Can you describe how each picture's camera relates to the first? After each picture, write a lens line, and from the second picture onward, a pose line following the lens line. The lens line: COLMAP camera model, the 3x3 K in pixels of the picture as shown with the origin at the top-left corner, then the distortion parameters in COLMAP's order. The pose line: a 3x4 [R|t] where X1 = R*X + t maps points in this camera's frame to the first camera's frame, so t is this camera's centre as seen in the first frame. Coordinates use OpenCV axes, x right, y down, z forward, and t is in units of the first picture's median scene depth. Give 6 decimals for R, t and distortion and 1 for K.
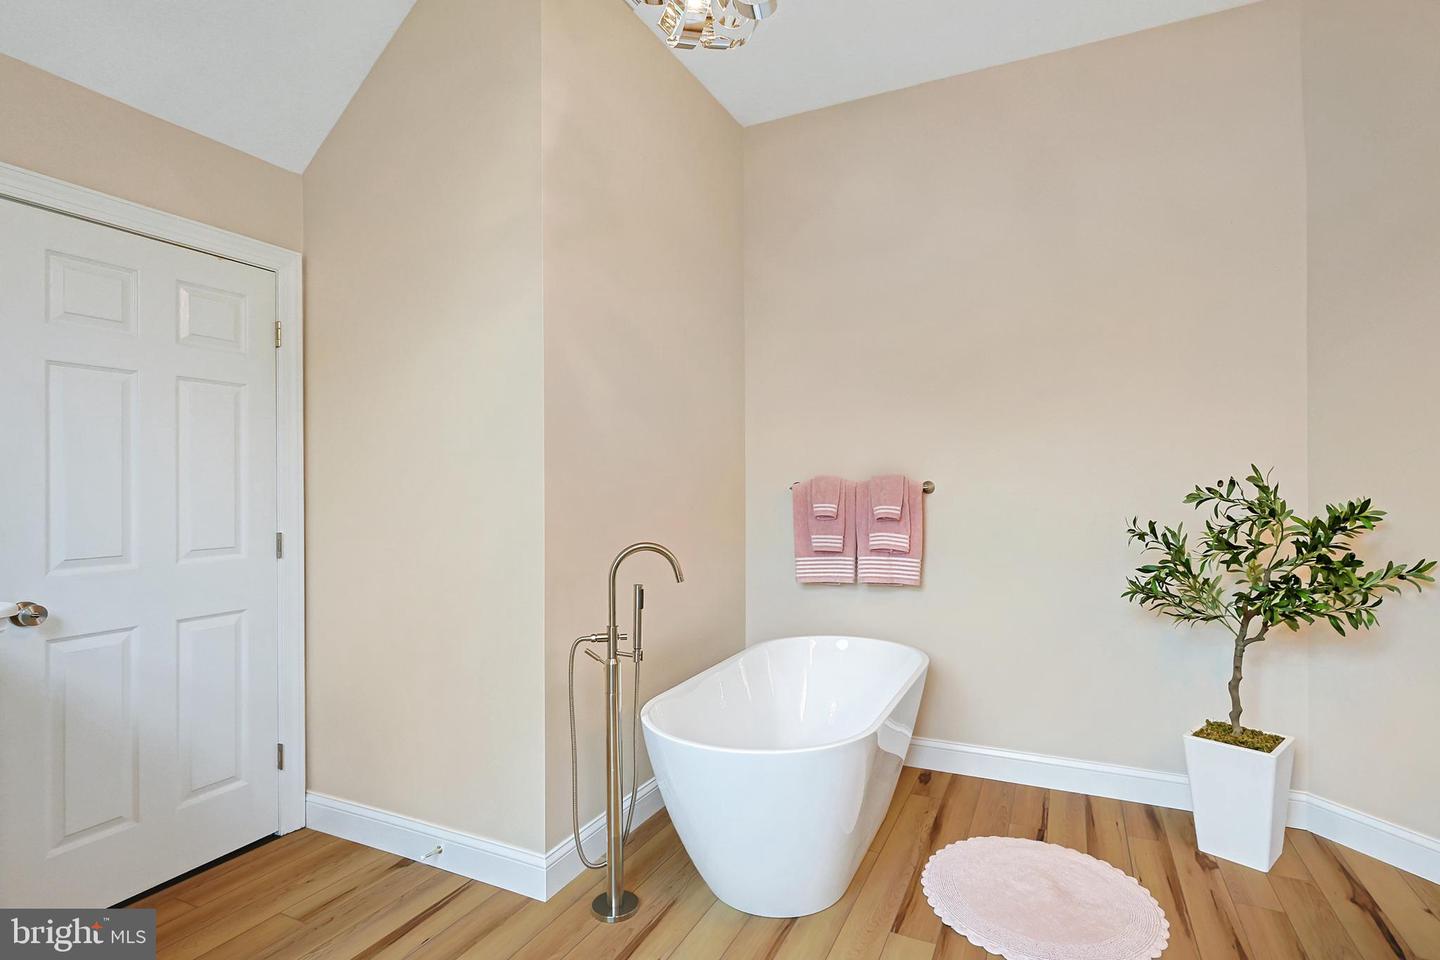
lens RADIAL K [[708.6, 0, 727.1], [0, 708.6, 478.4], [0, 0, 1]] dist [0.000924, 0.000154]
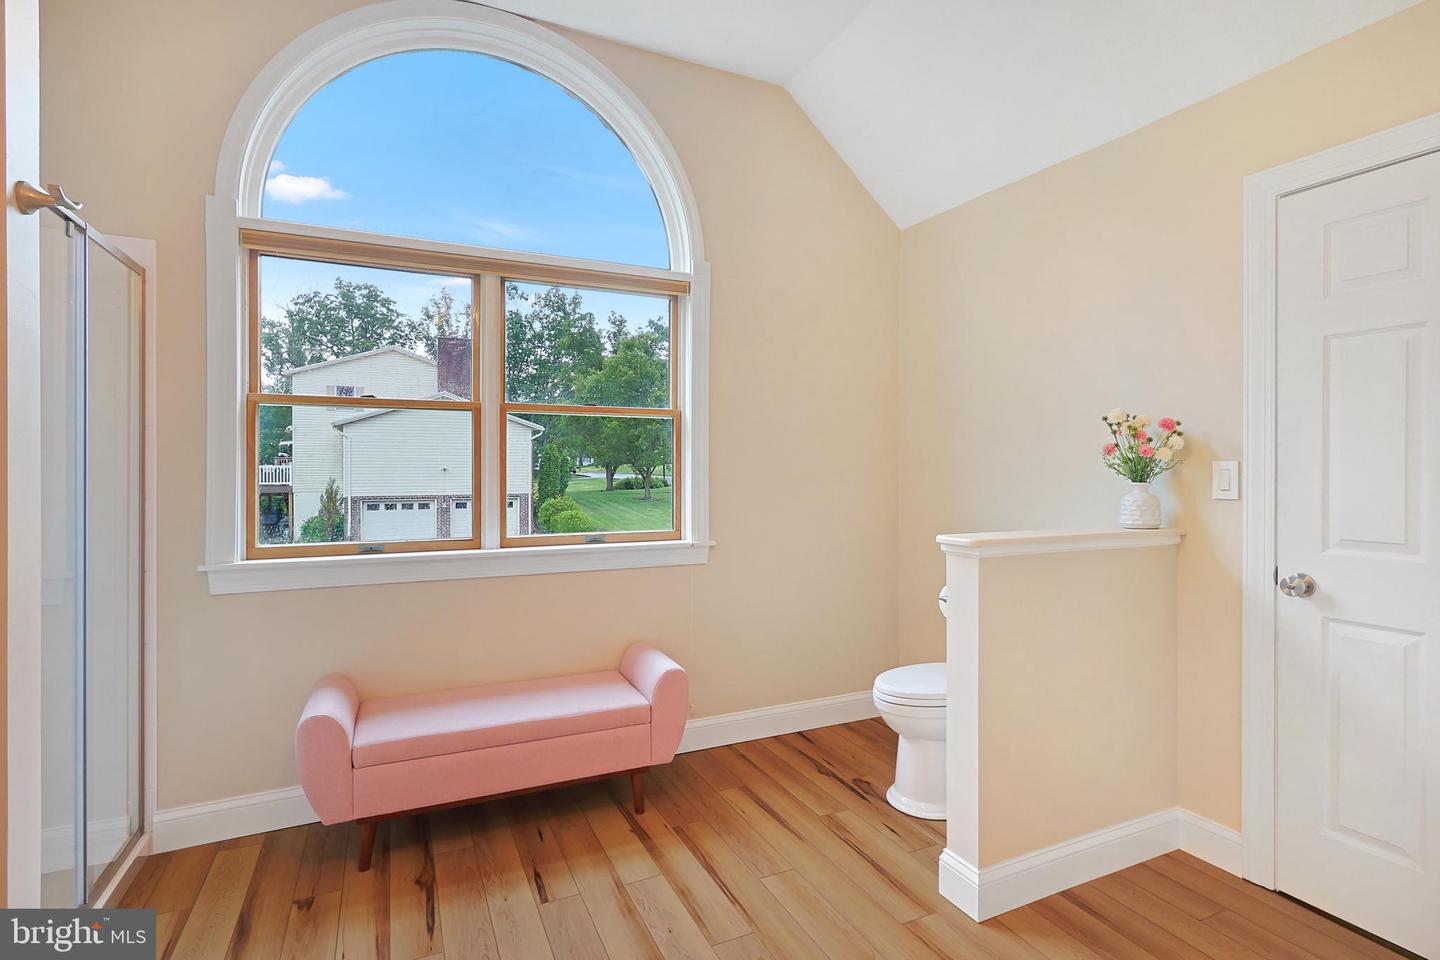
lens RADIAL K [[708.6, 0, 727.1], [0, 708.6, 478.4], [0, 0, 1]] dist [0.000924, 0.000154]
pose [[-0.629131, 0.019011, -0.777066, 0.279974], [0.009752, 0.999815, 0.016565, 0.006865], [0.777238, 0.002844, -0.629200, 0.789358]]
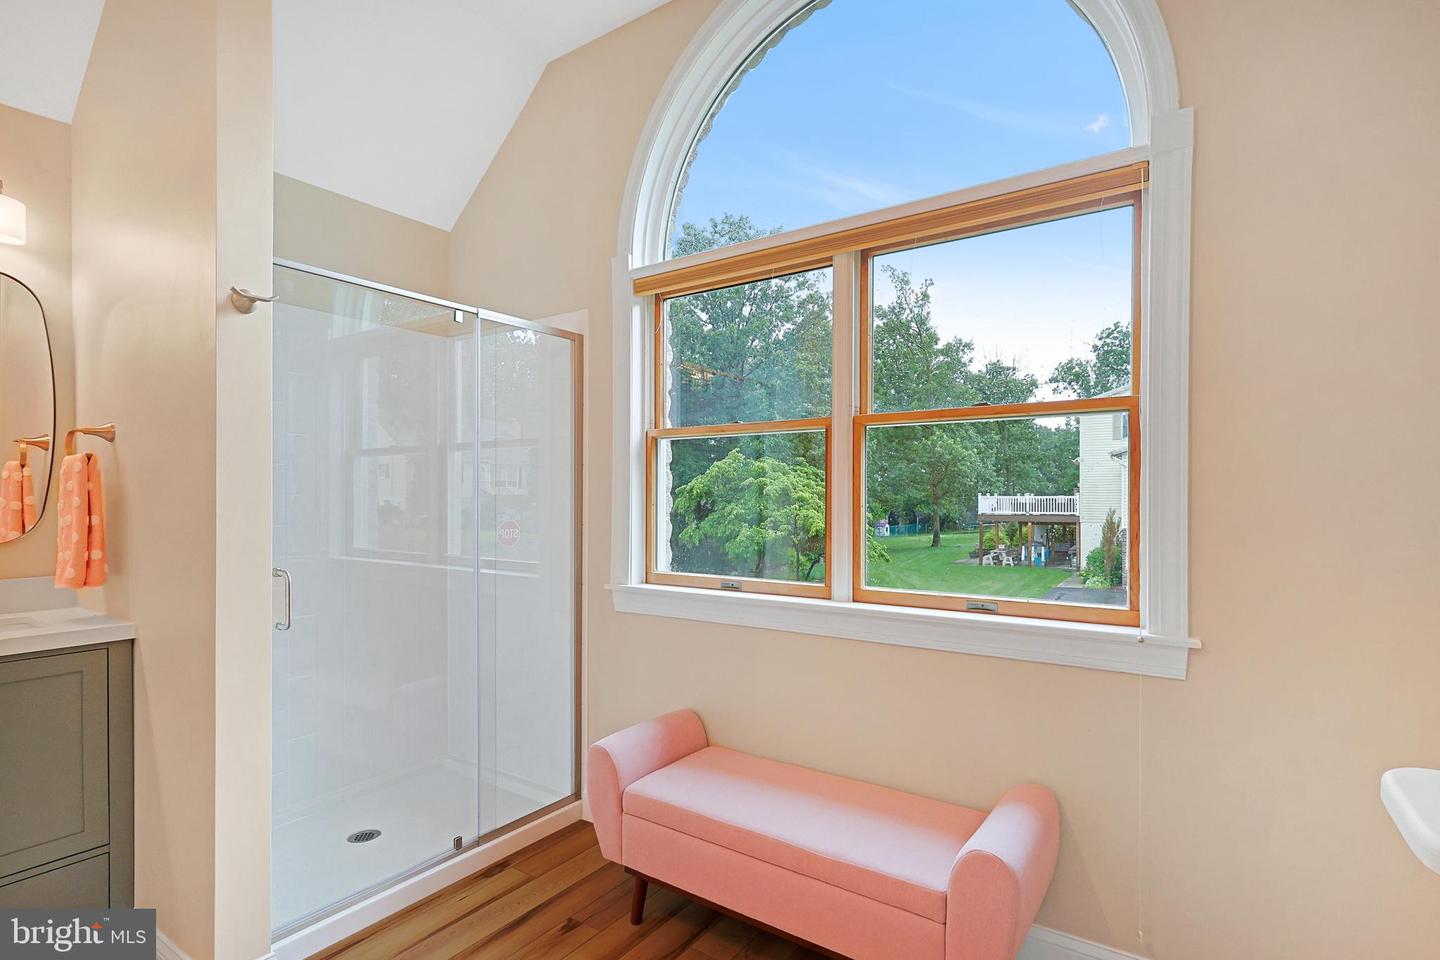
lens RADIAL K [[711.6, 0, 723.2], [0, 711.6, 504.2], [0, 0, 1]] dist [-0.000655, 0.000405]
pose [[-0.988012, 0.006242, 0.154252, -0.357593], [0.006389, 0.999979, 0.000457, 0.010288], [-0.154246, 0.001438, -0.988031, 0.695279]]
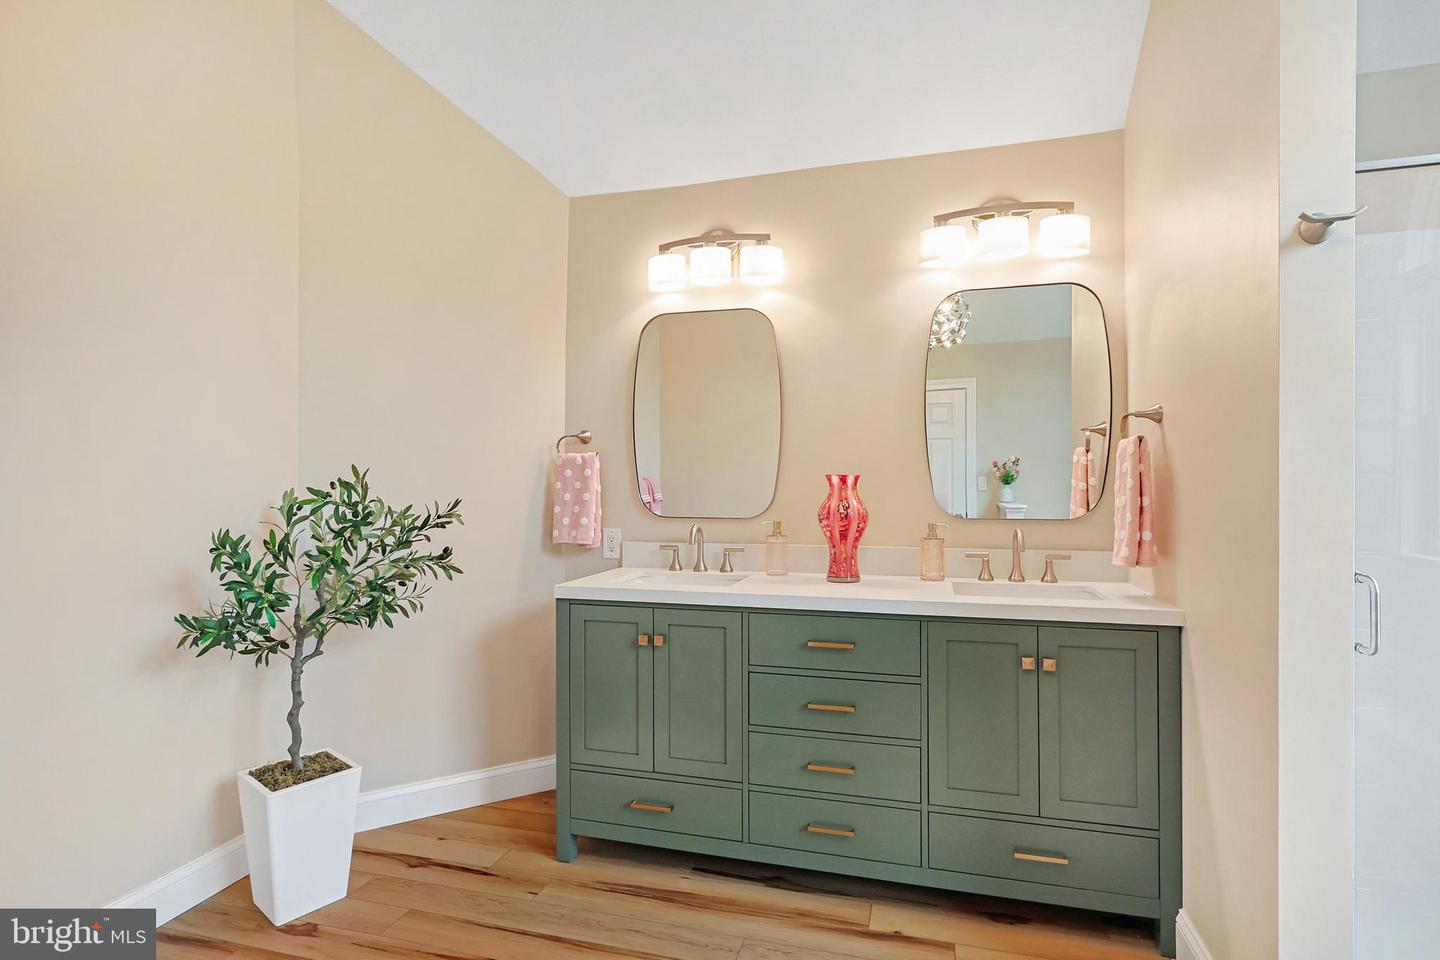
lens RADIAL K [[708.6, 0, 727.1], [0, 708.6, 478.4], [0, 0, 1]] dist [0.000924, 0.000154]
pose [[-0.169864, 0.011035, 0.985406, -0.248412], [-0.001004, 0.999935, -0.011371, 0.007760], [-0.985467, -0.002921, -0.169842, 0.618822]]
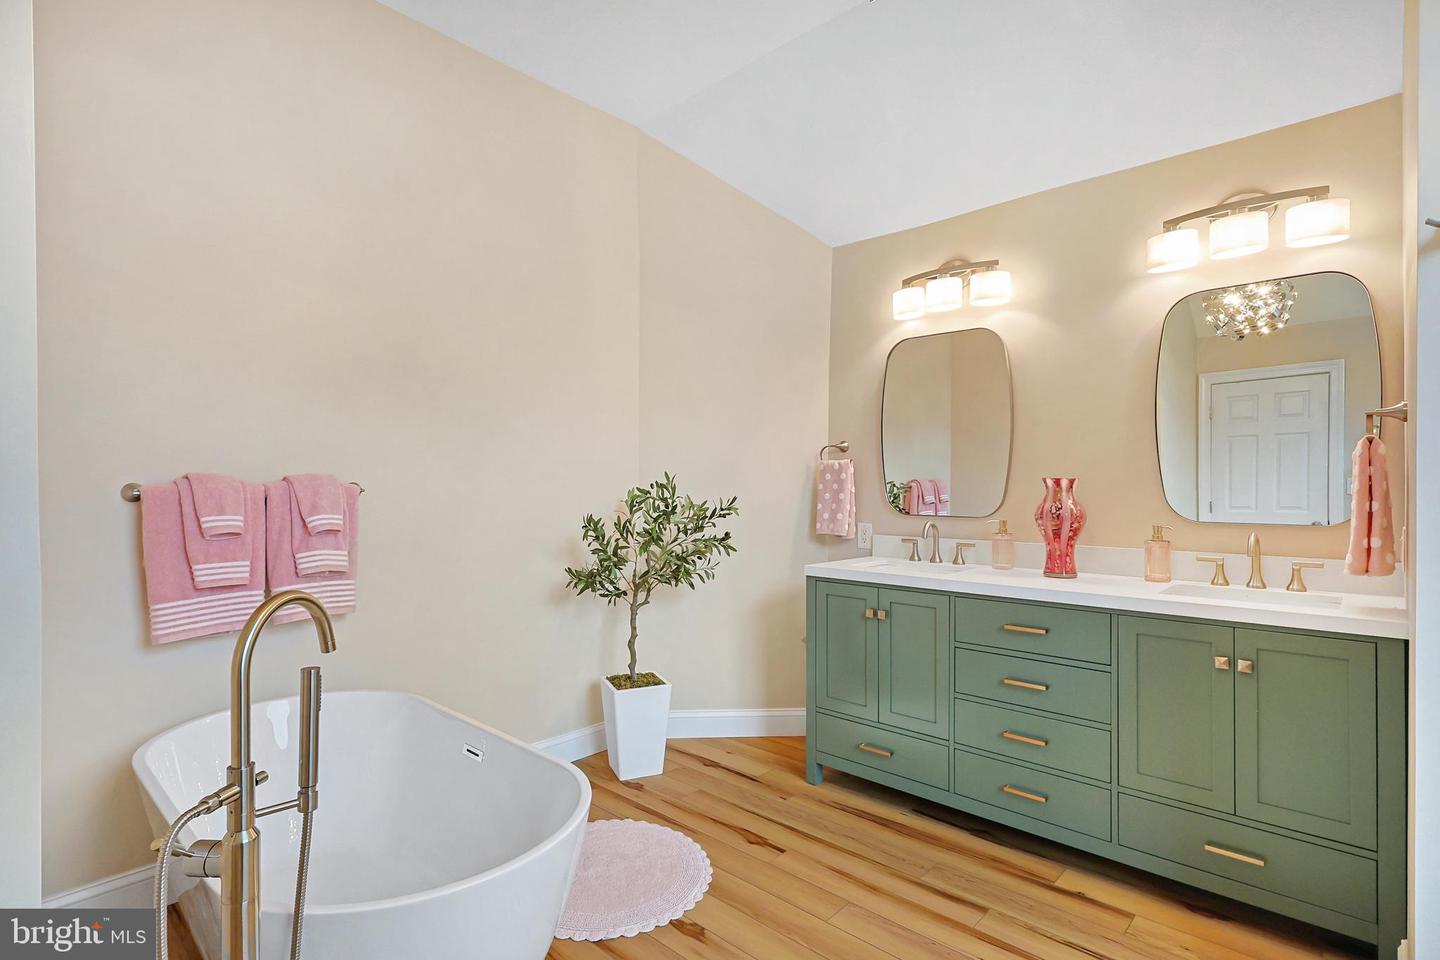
lens RADIAL K [[708.6, 0, 727.1], [0, 708.6, 478.4], [0, 0, 1]] dist [0.000924, 0.000154]
pose [[0.297928, 0.013016, 0.954500, -0.469061], [-0.006110, 0.999913, -0.011728, 0.007364], [-0.954569, -0.002338, 0.297982, 0.449548]]
